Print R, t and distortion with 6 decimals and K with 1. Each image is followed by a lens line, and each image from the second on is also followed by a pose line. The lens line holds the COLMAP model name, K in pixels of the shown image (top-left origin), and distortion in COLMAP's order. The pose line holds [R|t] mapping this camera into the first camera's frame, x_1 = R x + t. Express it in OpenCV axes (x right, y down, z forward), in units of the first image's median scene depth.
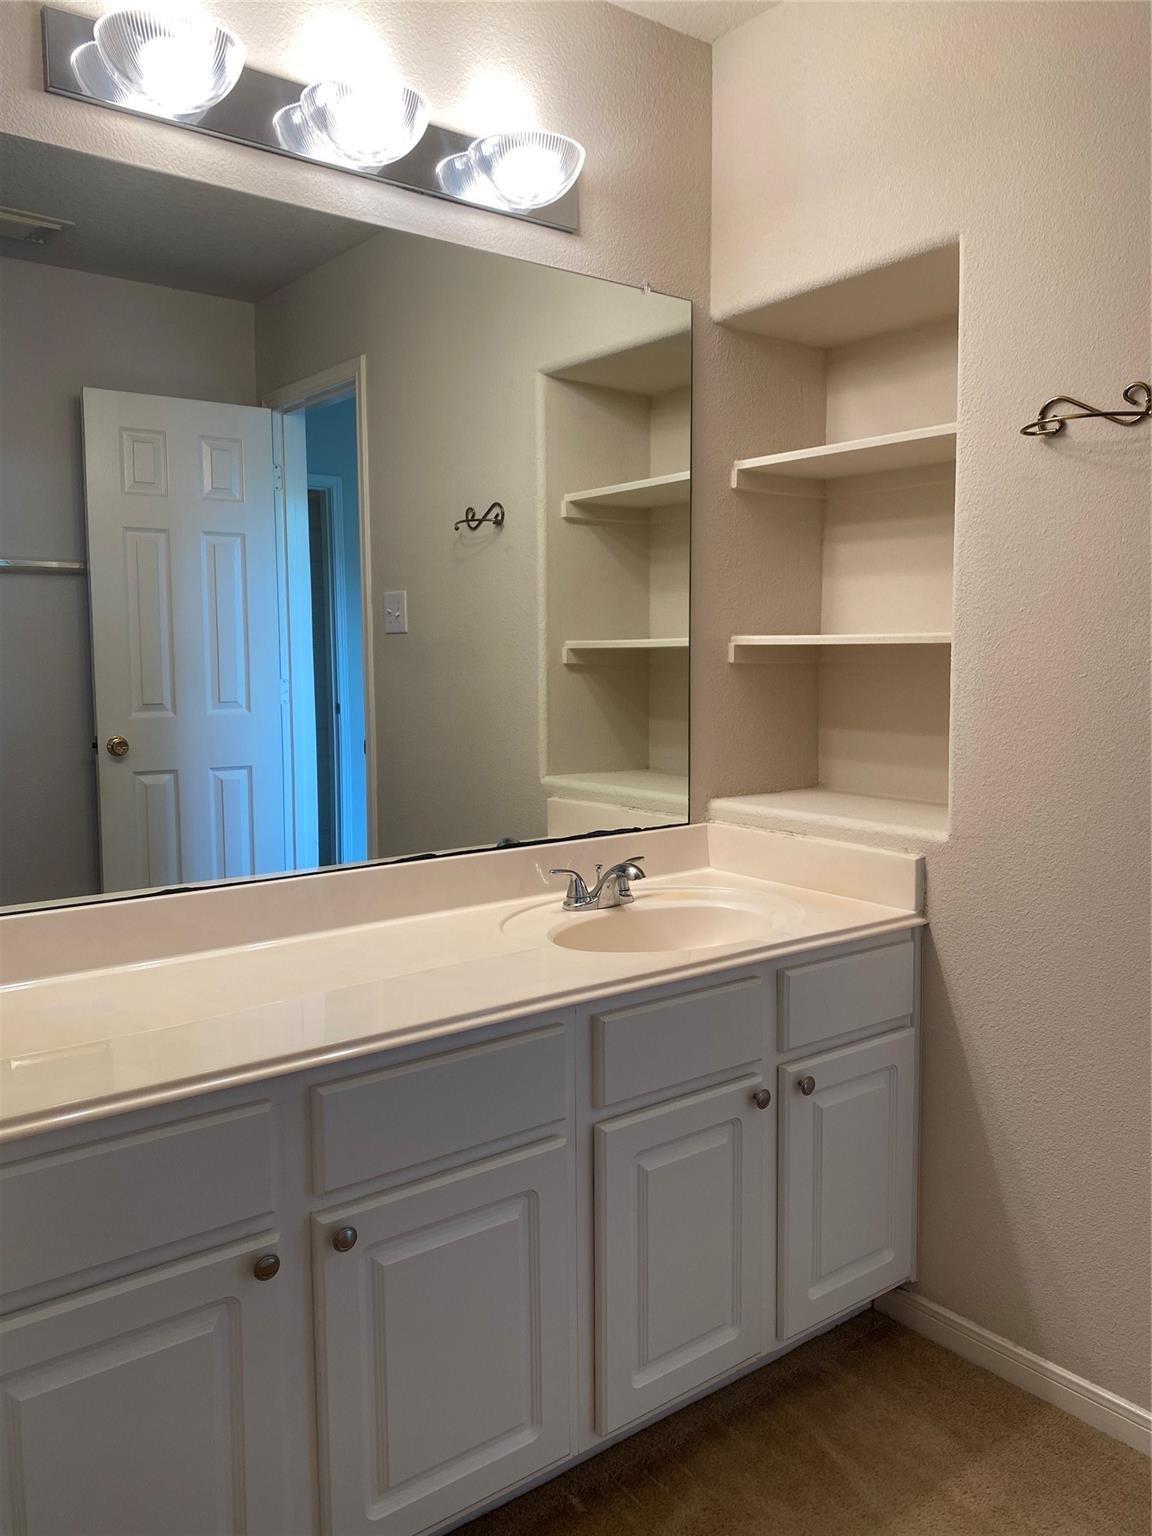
lens RADIAL K [[1180.3, 0, 576.0], [0, 1180.3, 768.0], [0, 0, 1]] dist [0.004985, -0.001557]
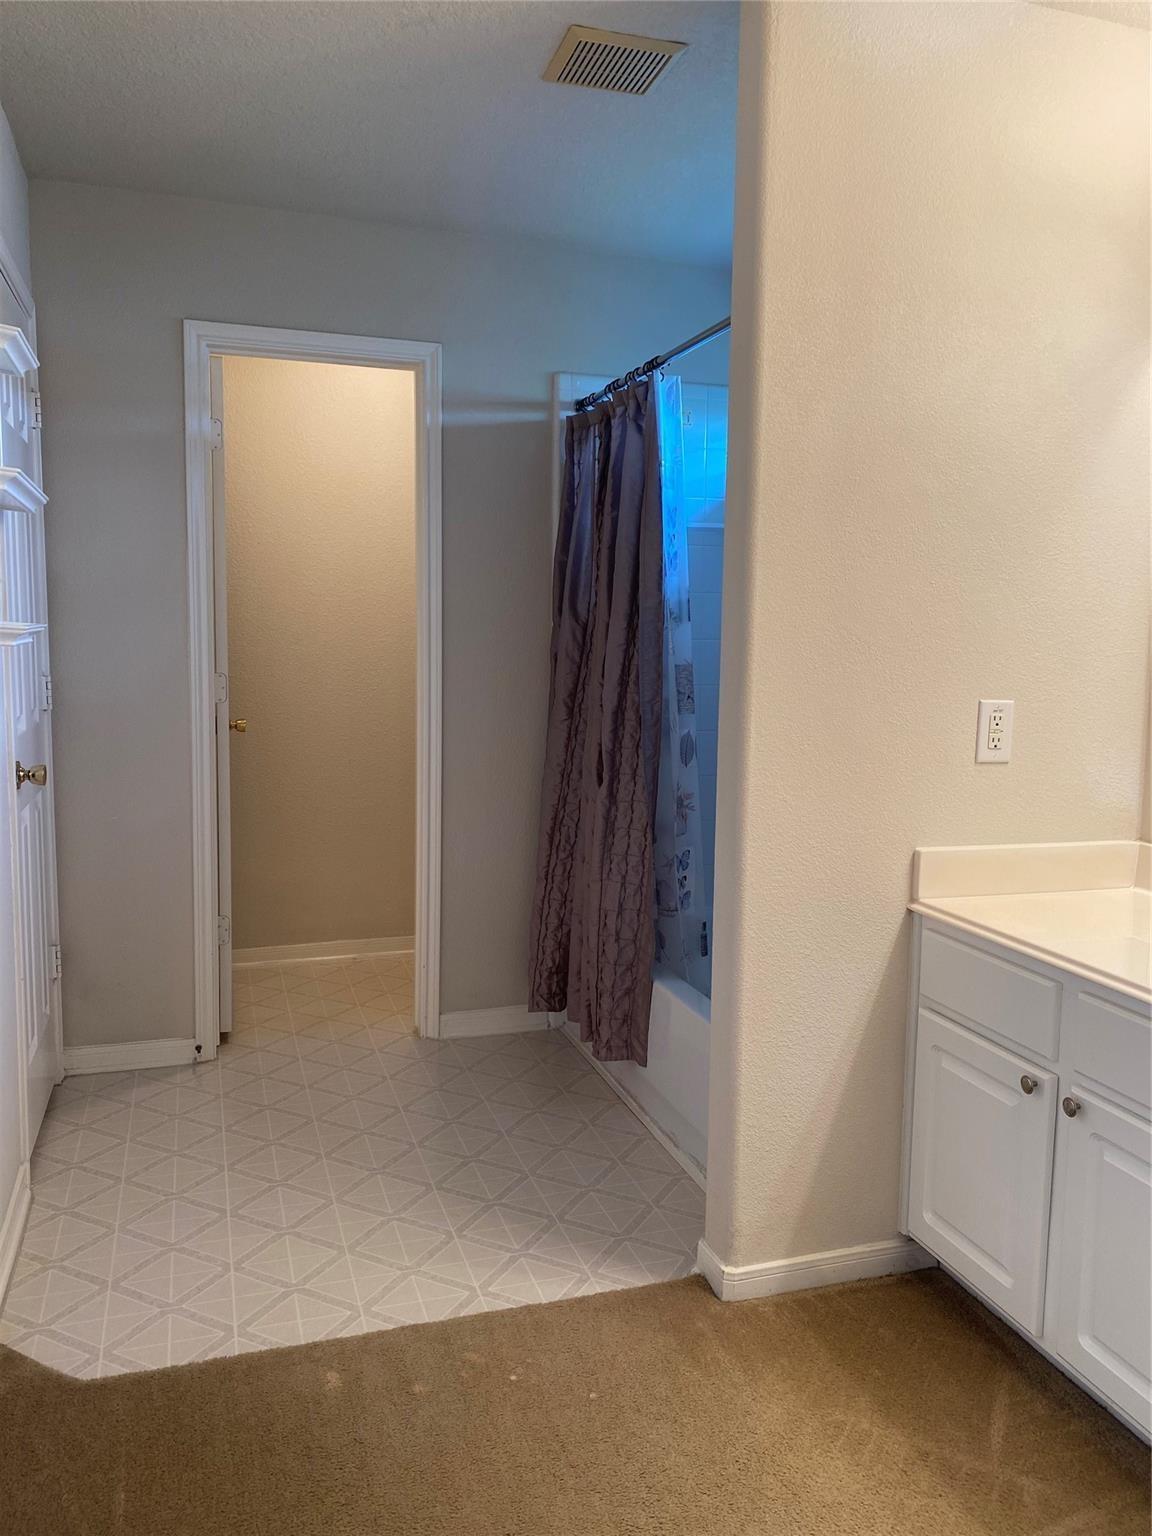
lens RADIAL K [[1180.3, 0, 576.0], [0, 1180.3, 768.0], [0, 0, 1]] dist [0.004985, -0.001557]
pose [[-0.357882, 0.097777, -0.928633, 1.272848], [-0.107822, 0.983523, 0.145110, -0.121855], [0.927521, 0.152059, -0.341443, 0.919060]]
